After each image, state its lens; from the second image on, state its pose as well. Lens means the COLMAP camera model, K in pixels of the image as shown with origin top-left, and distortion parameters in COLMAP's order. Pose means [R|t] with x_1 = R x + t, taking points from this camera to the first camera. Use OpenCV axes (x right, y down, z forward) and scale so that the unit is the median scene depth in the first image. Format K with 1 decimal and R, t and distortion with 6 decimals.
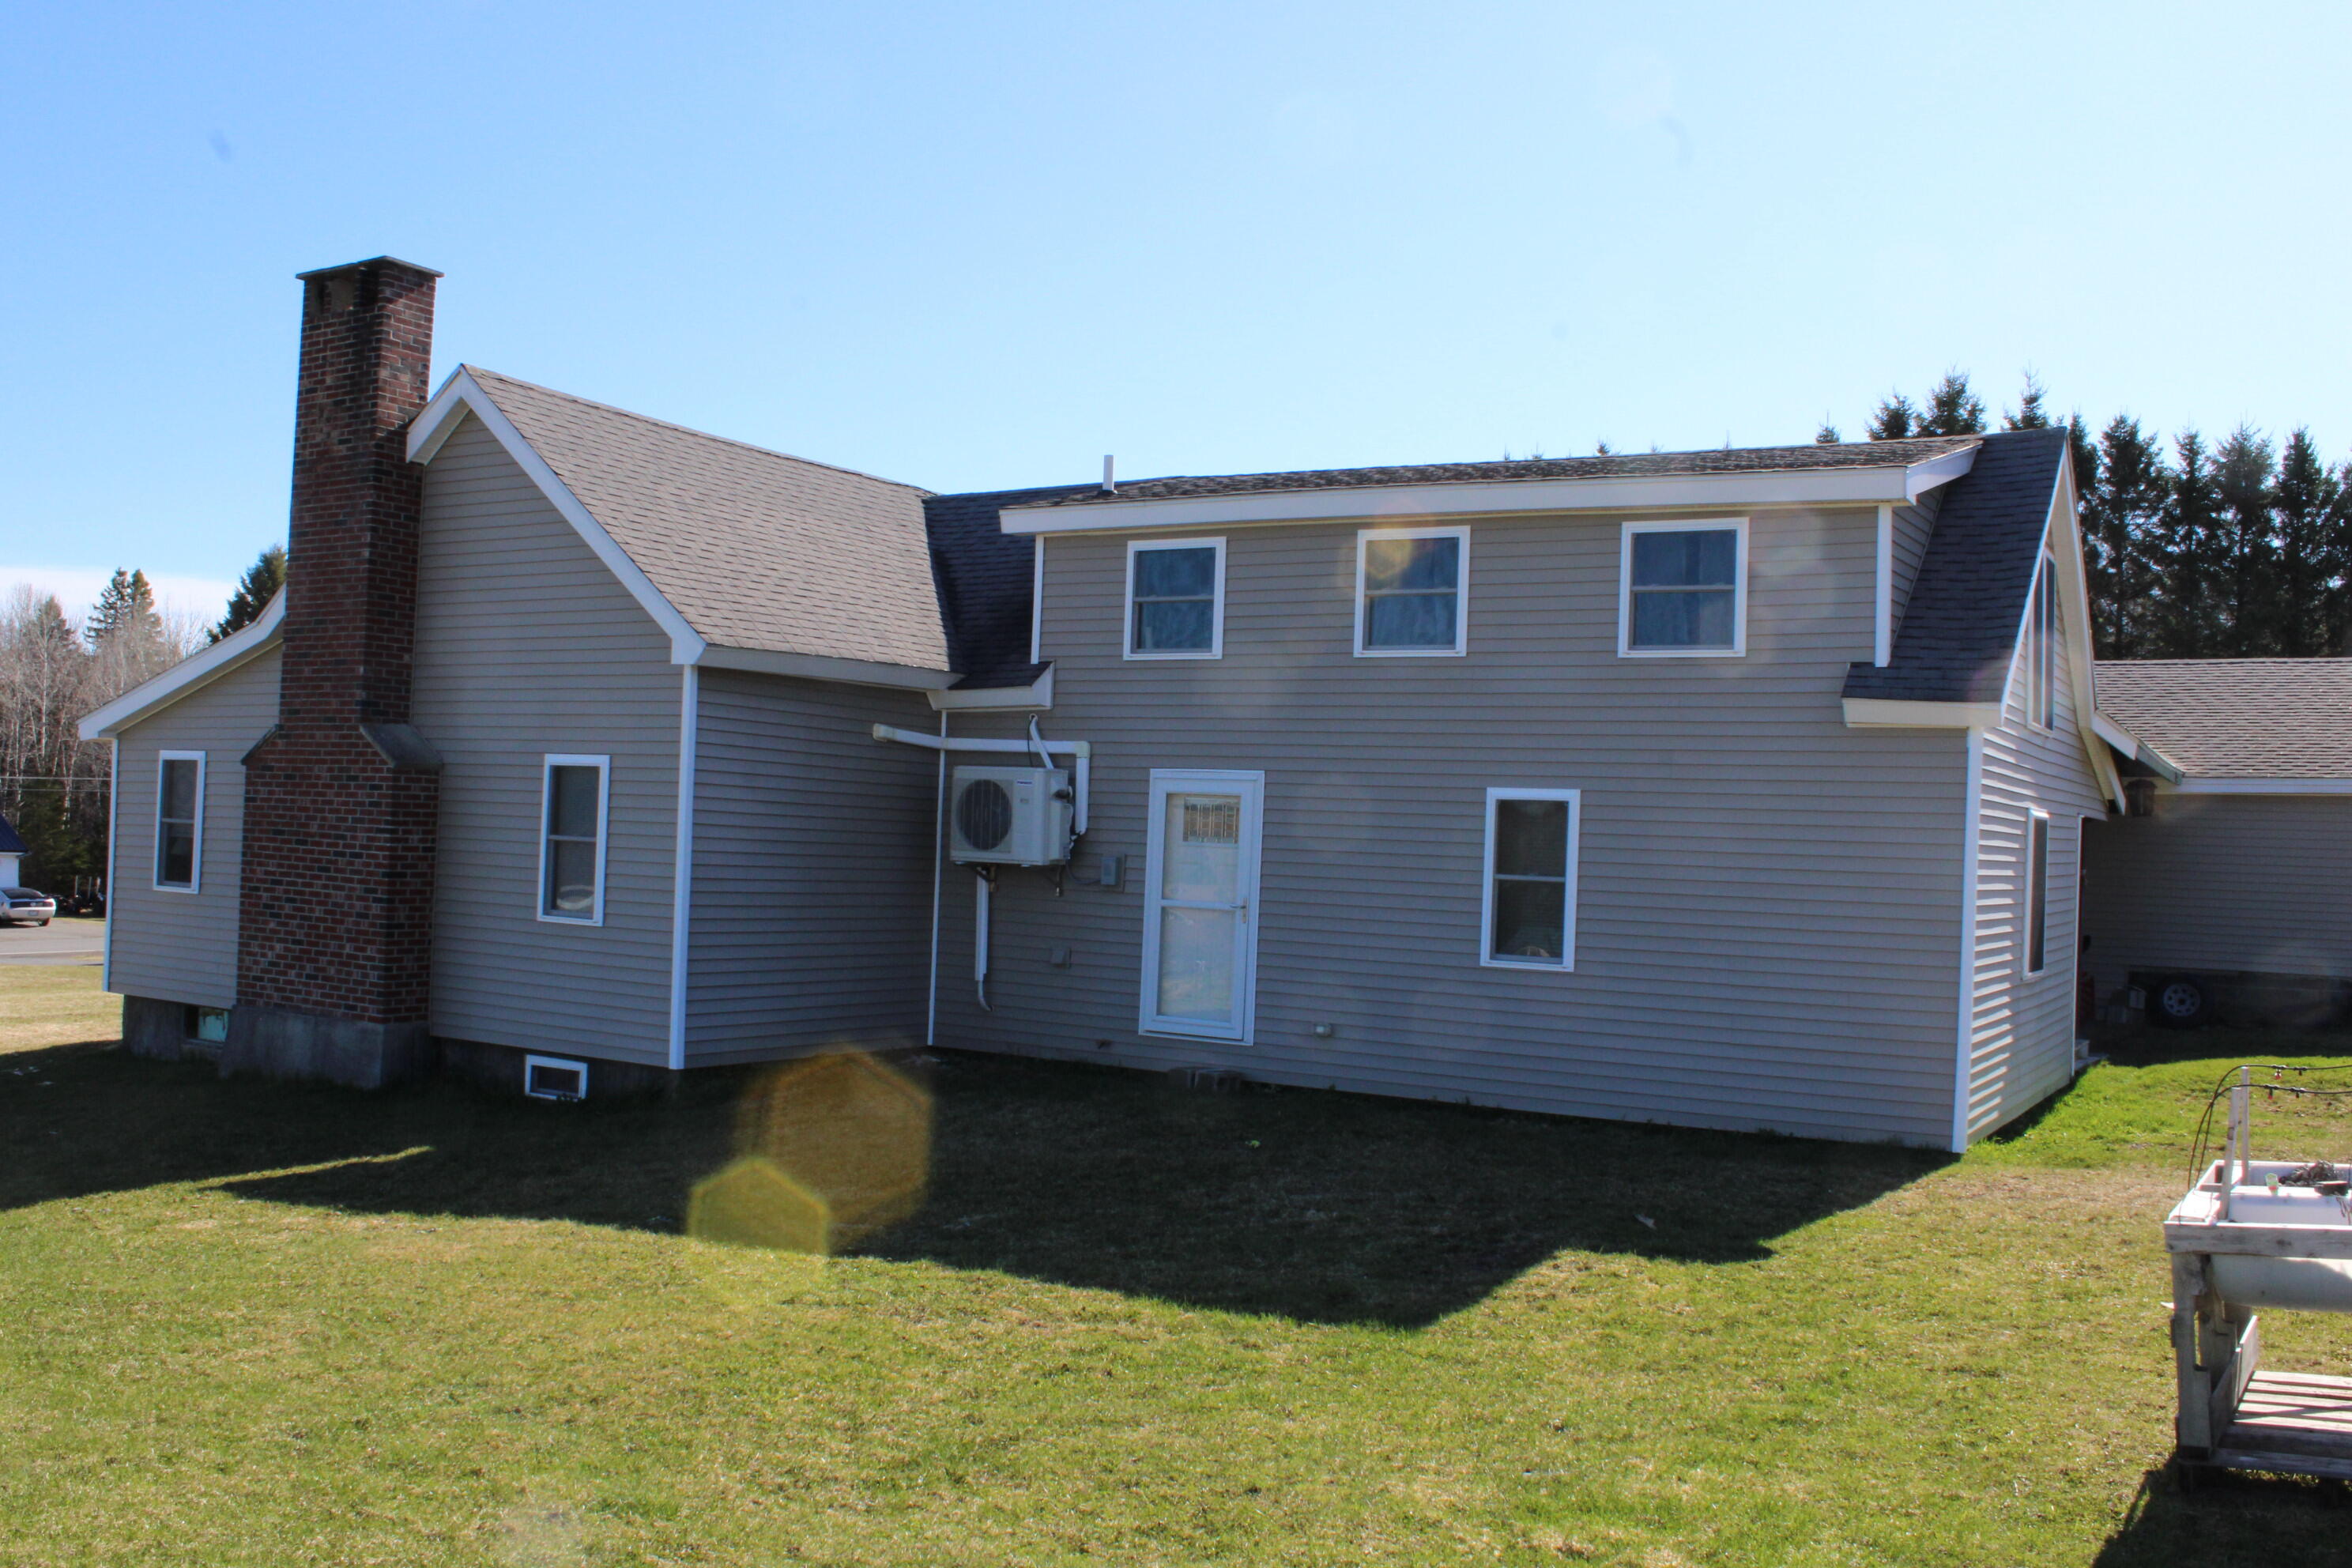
lens RADIAL K [[2020.6, 0, 1176.0], [0, 2020.6, 784.0], [0, 0, 1]] dist [-0.163033, 0.156692]
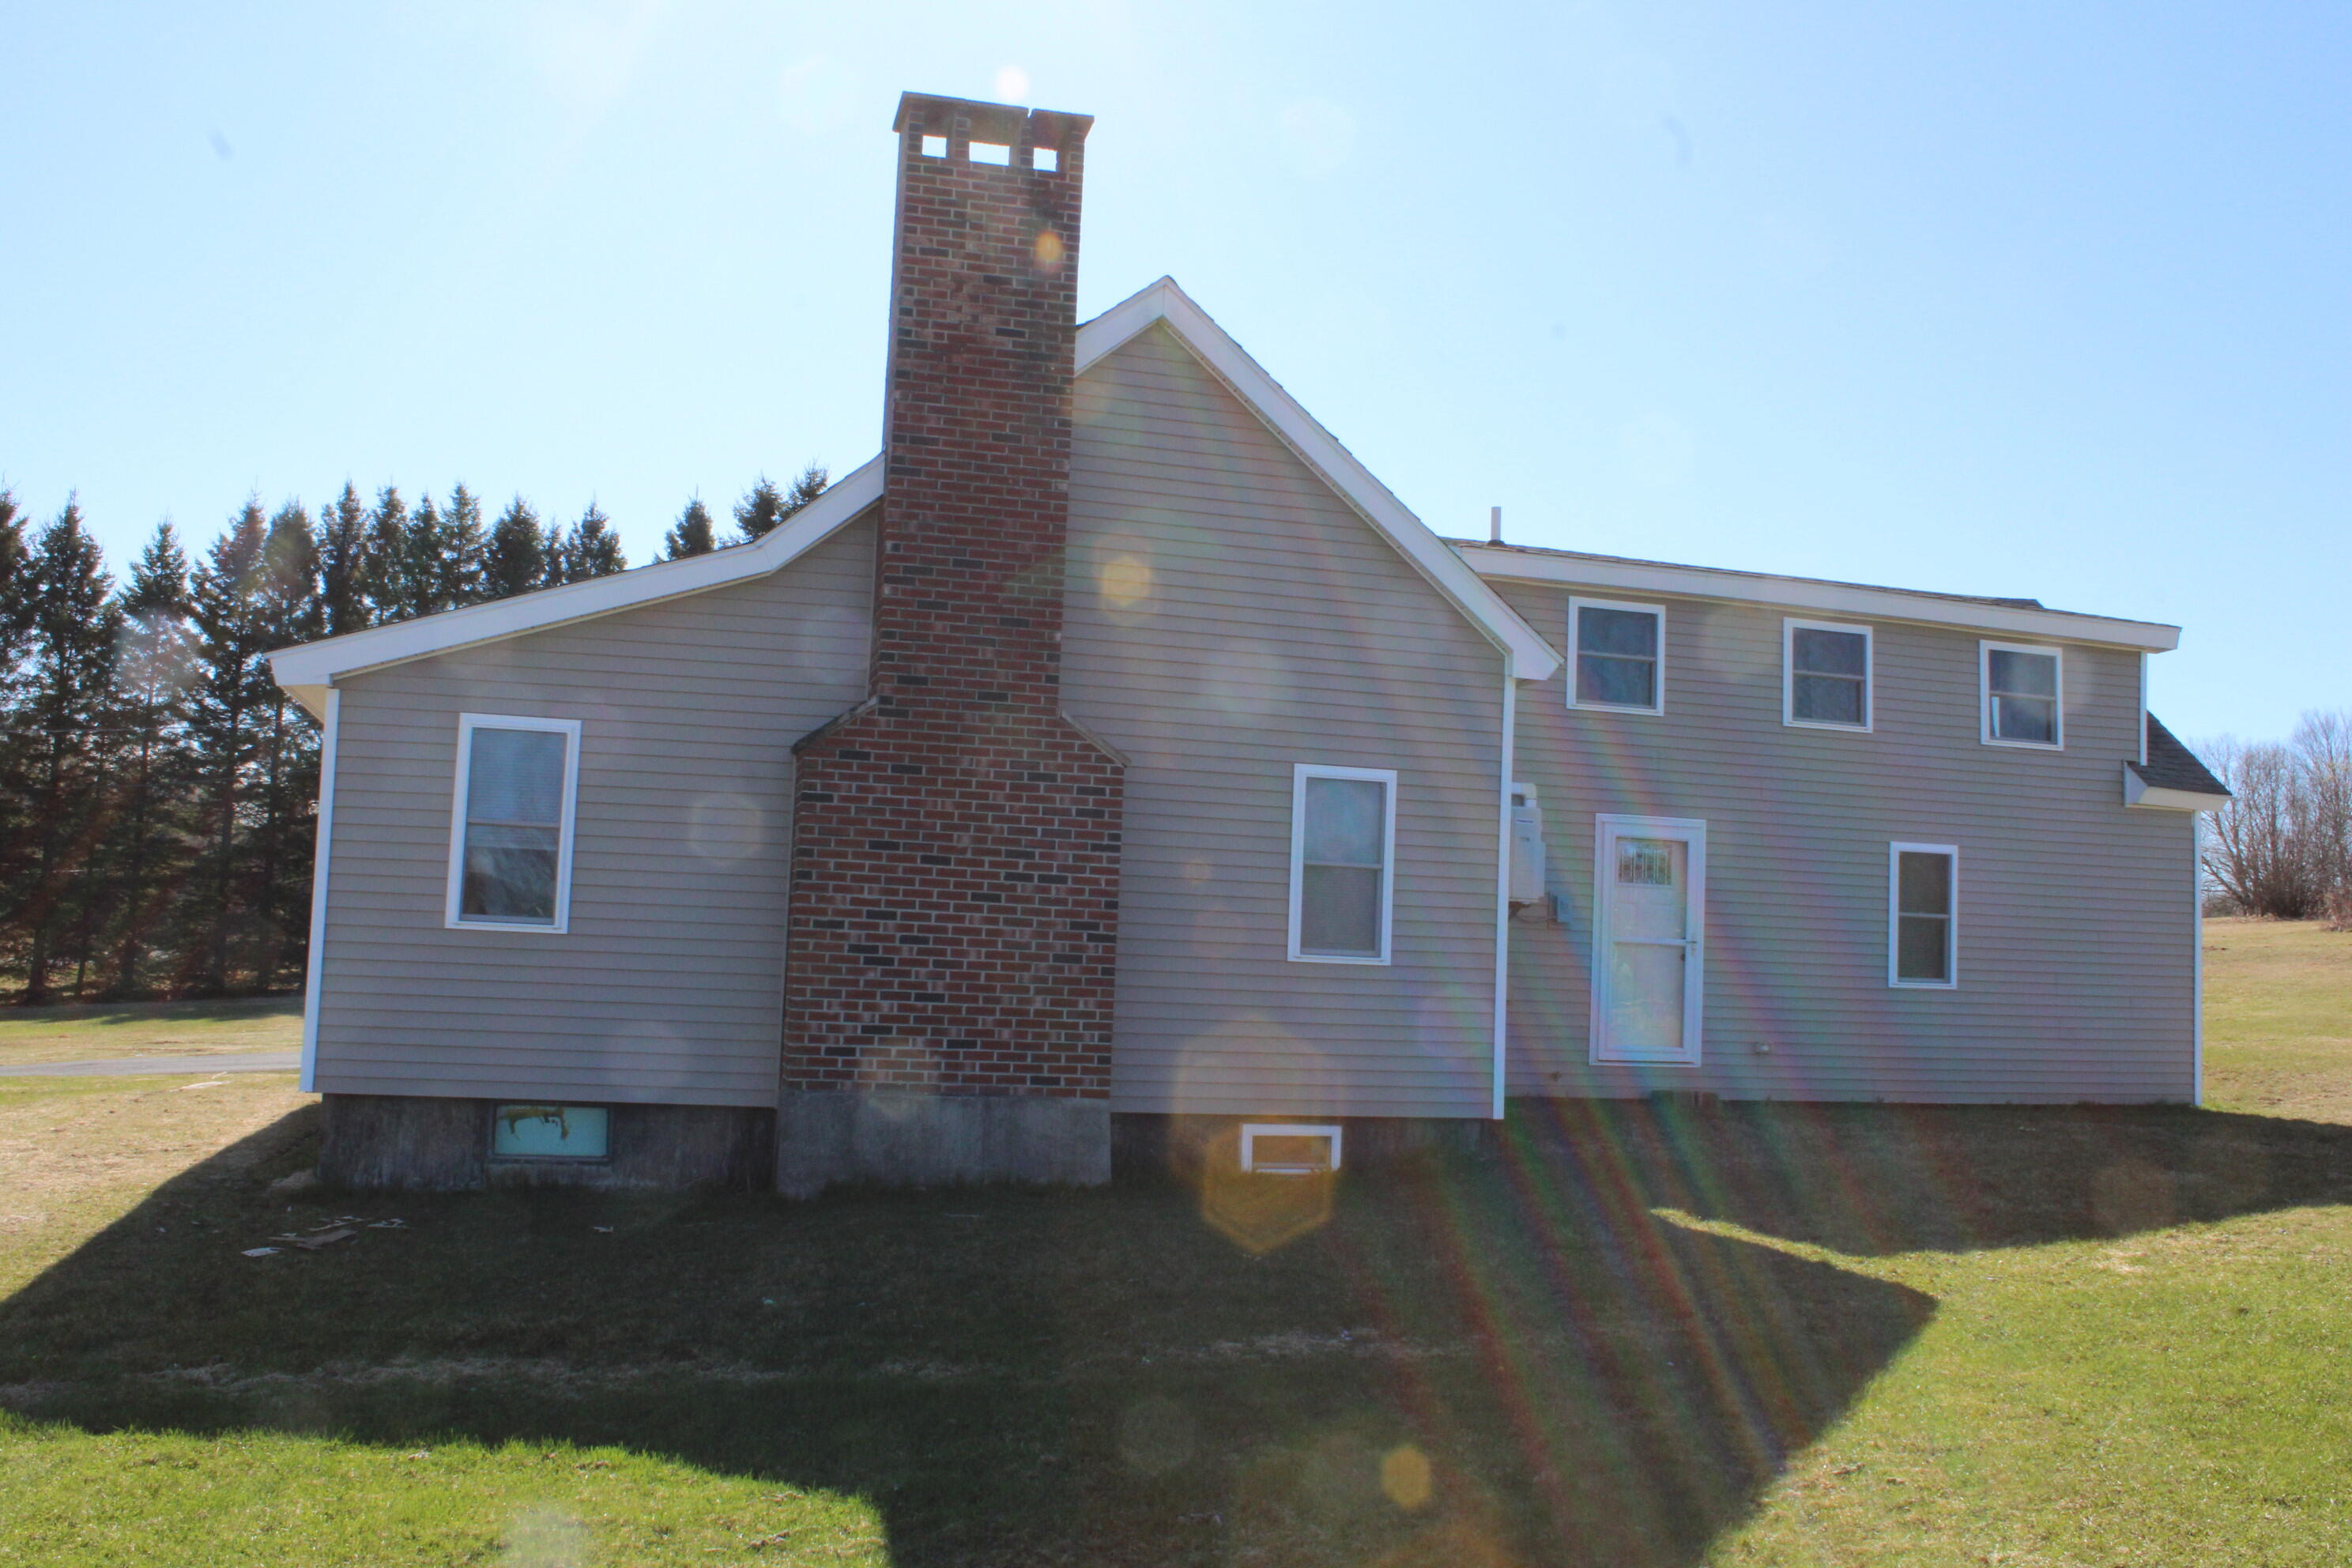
lens RADIAL K [[2020.6, 0, 1176.0], [0, 2020.6, 784.0], [0, 0, 1]] dist [-0.163033, 0.156692]
pose [[0.705059, 0.055905, 0.706941, -0.917906], [-0.029863, 0.998344, -0.049166, 0.035759], [-0.708519, 0.013553, 0.705561, 0.413052]]
